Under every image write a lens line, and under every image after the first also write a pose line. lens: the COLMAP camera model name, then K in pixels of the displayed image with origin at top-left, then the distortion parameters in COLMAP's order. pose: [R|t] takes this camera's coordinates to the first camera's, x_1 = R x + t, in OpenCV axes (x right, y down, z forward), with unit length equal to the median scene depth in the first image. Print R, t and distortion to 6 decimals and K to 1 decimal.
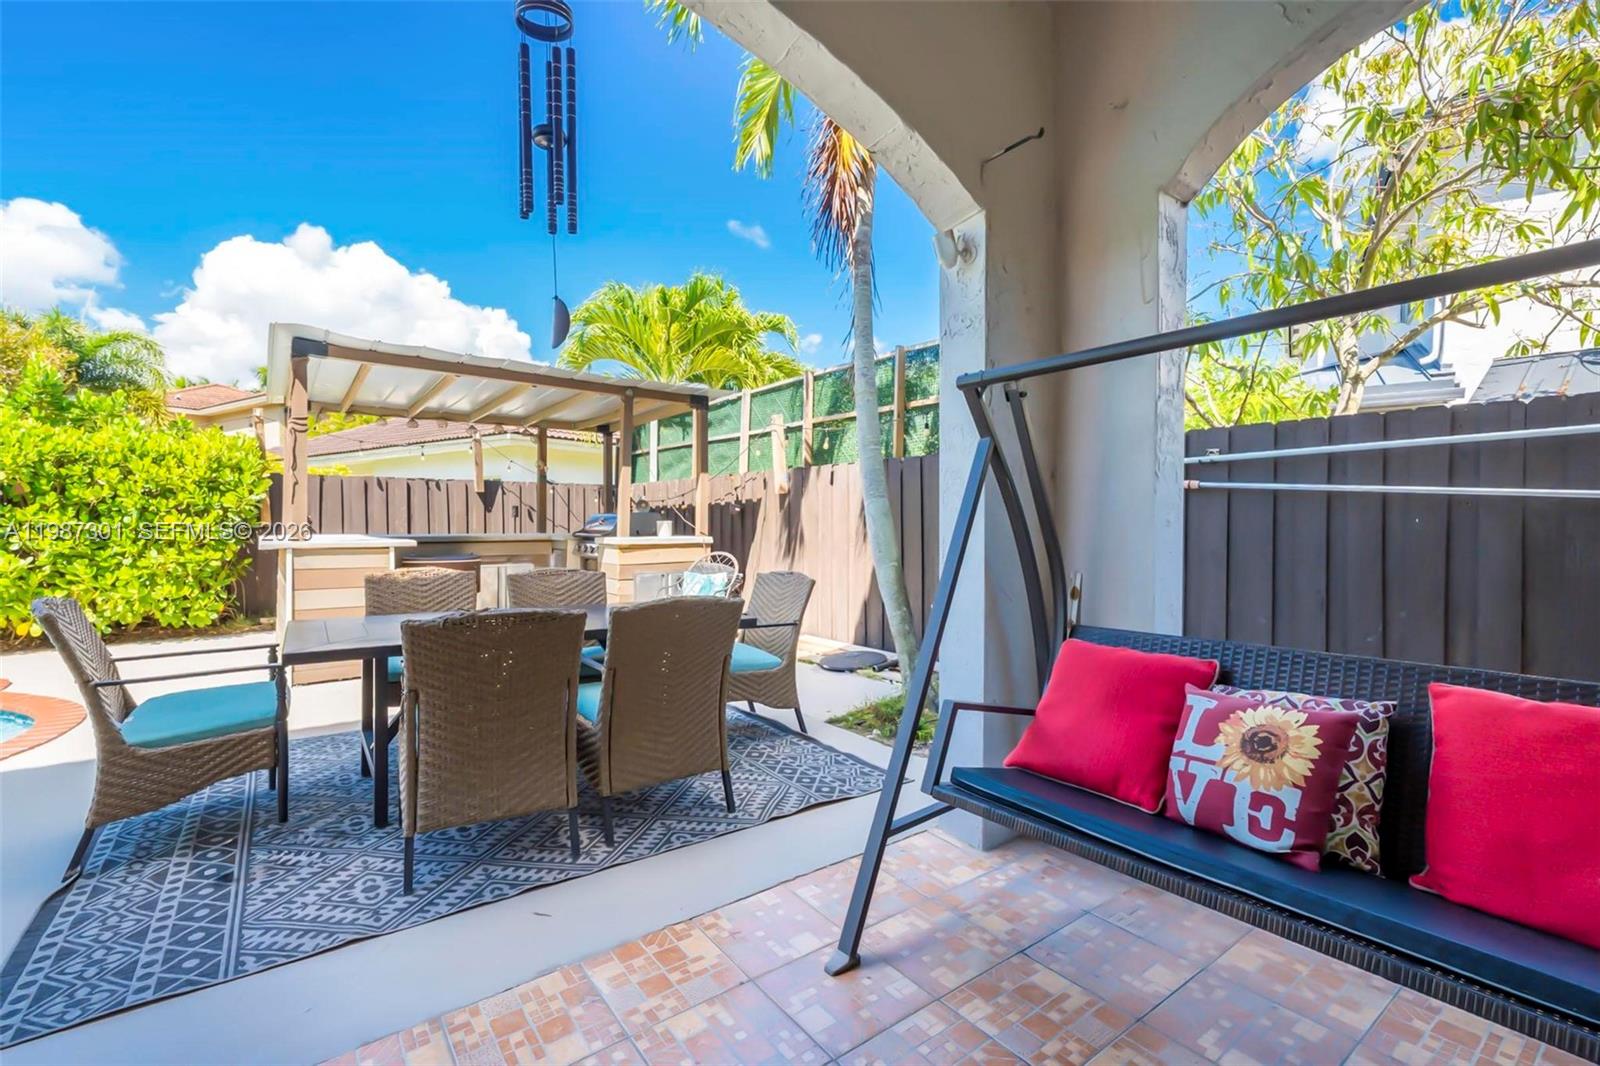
lens RADIAL K [[716.7, 0, 792.8], [0, 716.7, 526.2], [0, 0, 1]] dist [0.010508, -0.000284]
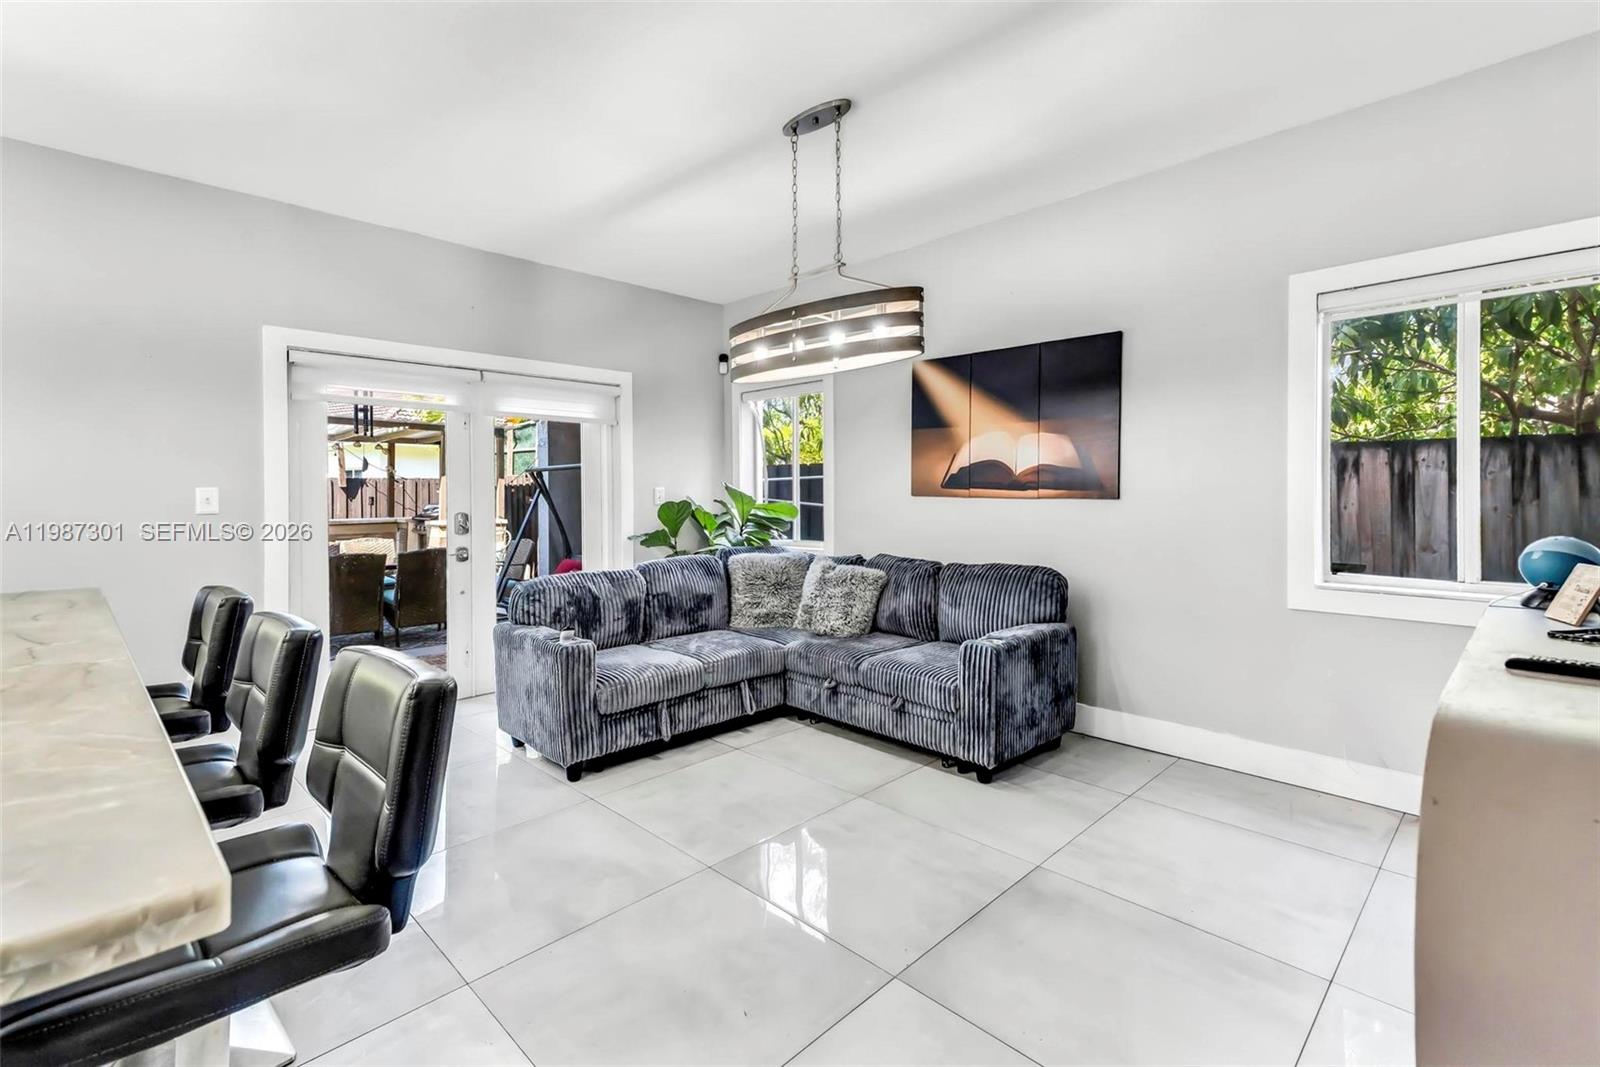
lens RADIAL K [[728.6, 0, 801.8], [0, 728.6, 485.5], [0, 0, 1]] dist [0.038344, 0.000193]
pose [[0.990142, -0.003759, 0.140018, 0.321805], [0.005898, 0.999872, -0.014866, -0.034422], [-0.139944, 0.015545, 0.990037, -0.715457]]
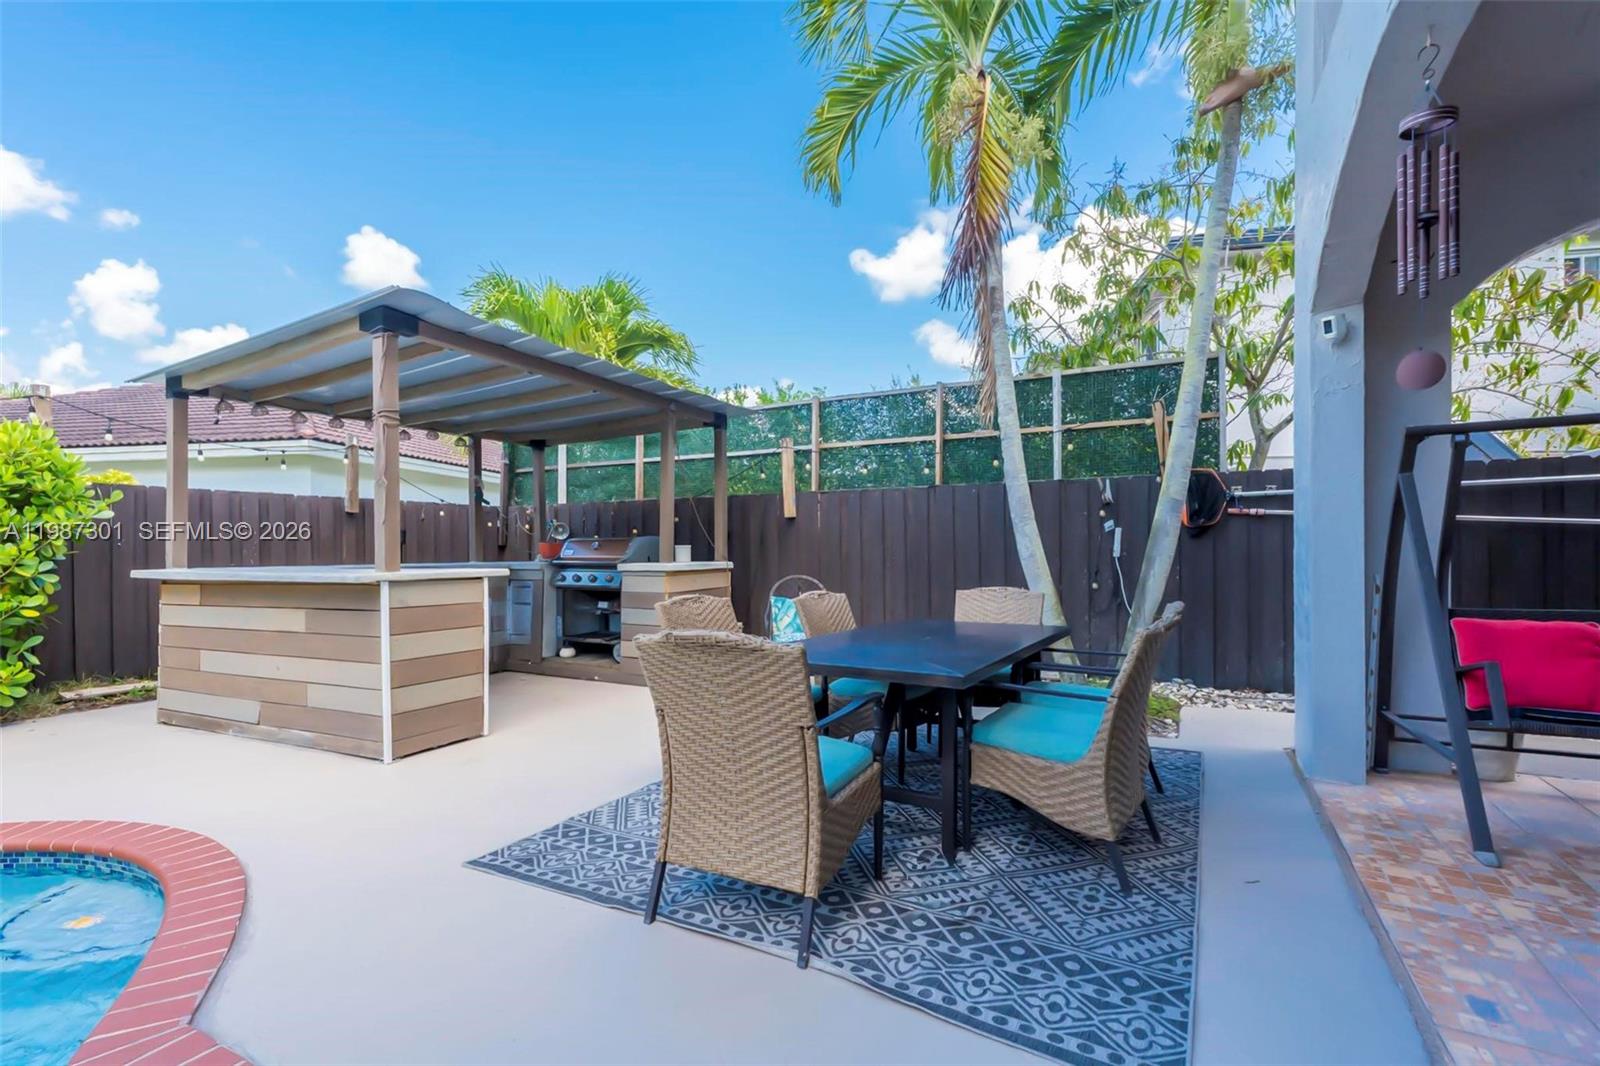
lens RADIAL K [[732.7, 0, 791.2], [0, 732.7, 556.3], [0, 0, 1]] dist [0.003096, 0.000113]
pose [[0.906132, -0.011476, 0.422838, -0.493428], [0.011308, 0.999932, 0.002907, 0.005767], [-0.422843, 0.002148, 0.906200, 0.087114]]
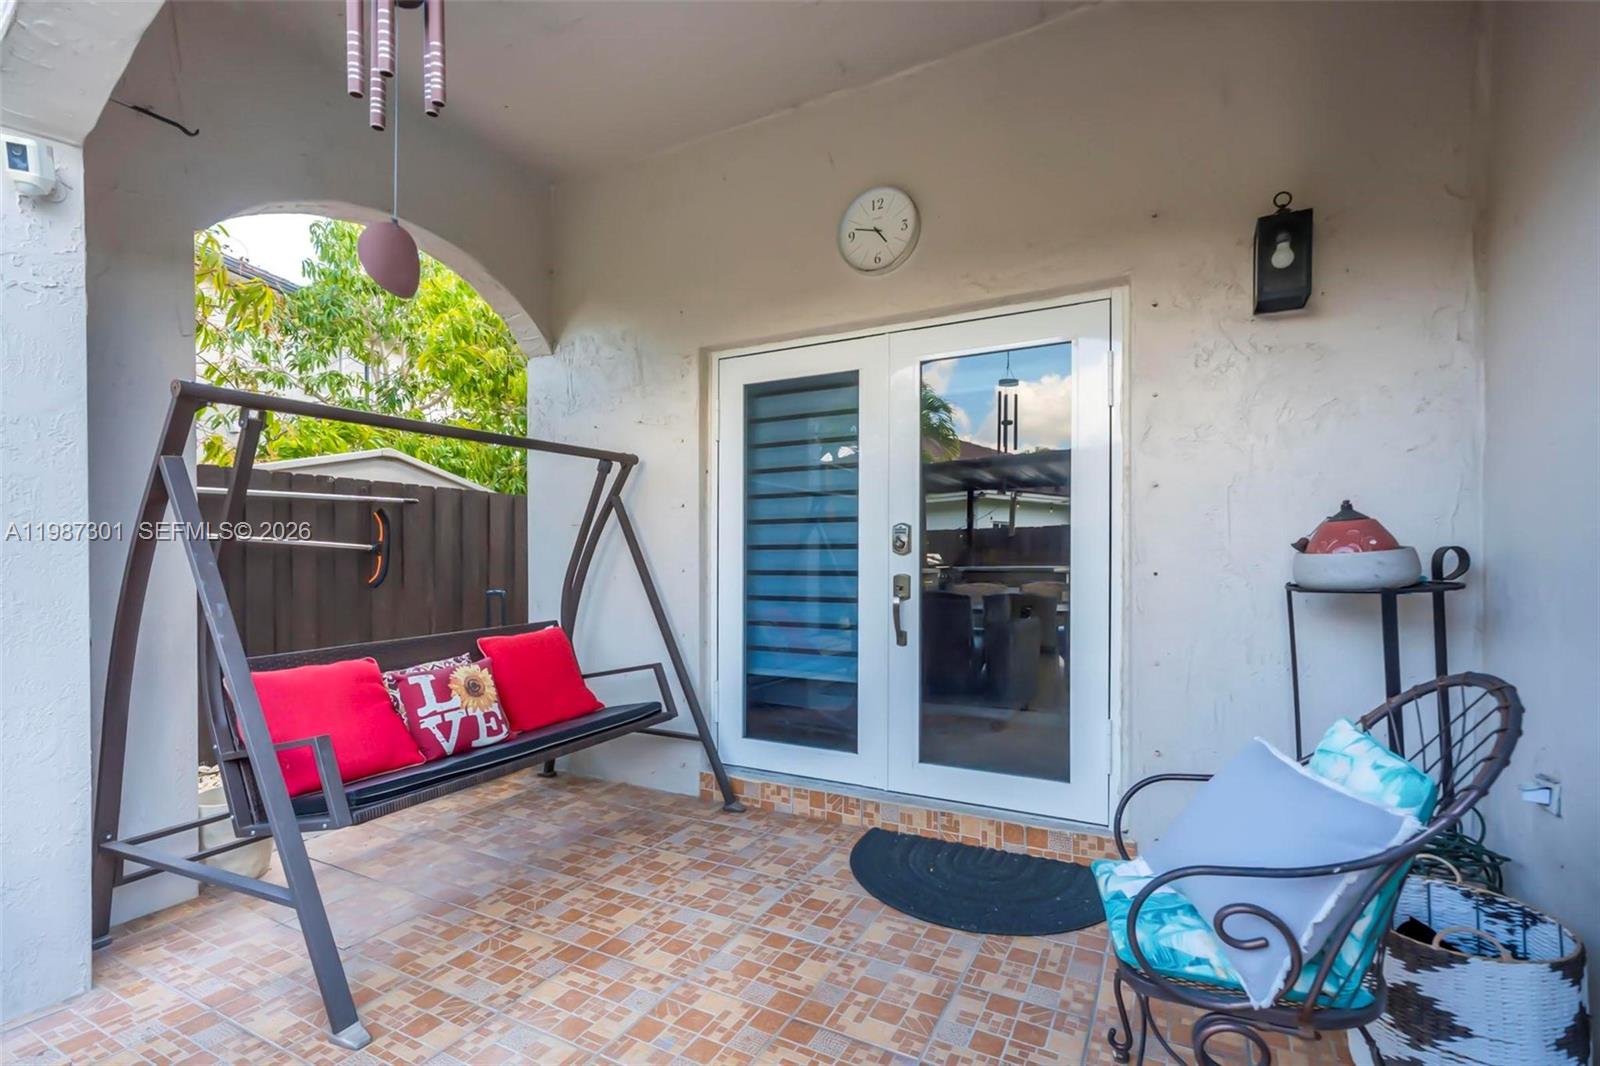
lens RADIAL K [[732.7, 0, 791.2], [0, 732.7, 556.3], [0, 0, 1]] dist [0.003096, 0.000113]
pose [[-0.425172, -0.000700, 0.905112, -0.295161], [0.014304, 0.999870, 0.007492, -0.000998], [-0.904999, 0.016133, -0.425107, 0.257386]]
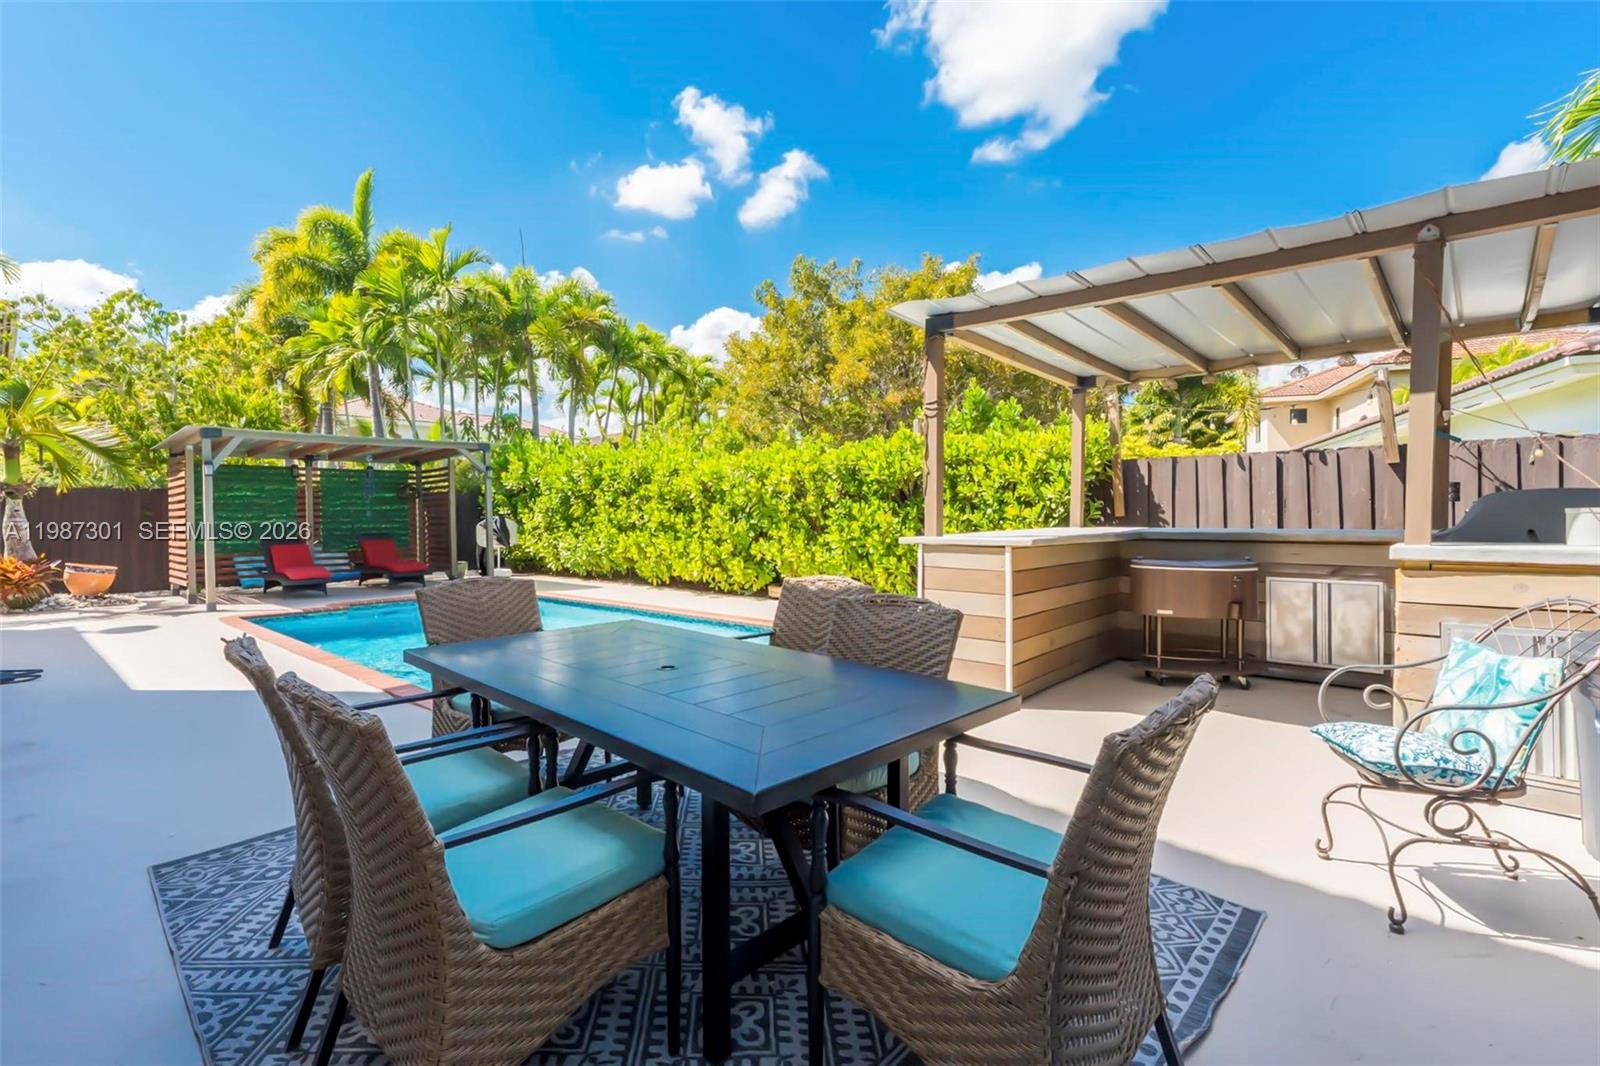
lens RADIAL K [[738.5, 0, 800.7], [0, 738.5, 499.0], [0, 0, 1]] dist [0.005690, 0.000686]
pose [[0.182408, -0.020170, -0.983016, 0.175058], [0.005618, 0.999795, -0.019472, -0.007641], [0.983207, -0.001971, 0.182483, 0.515910]]
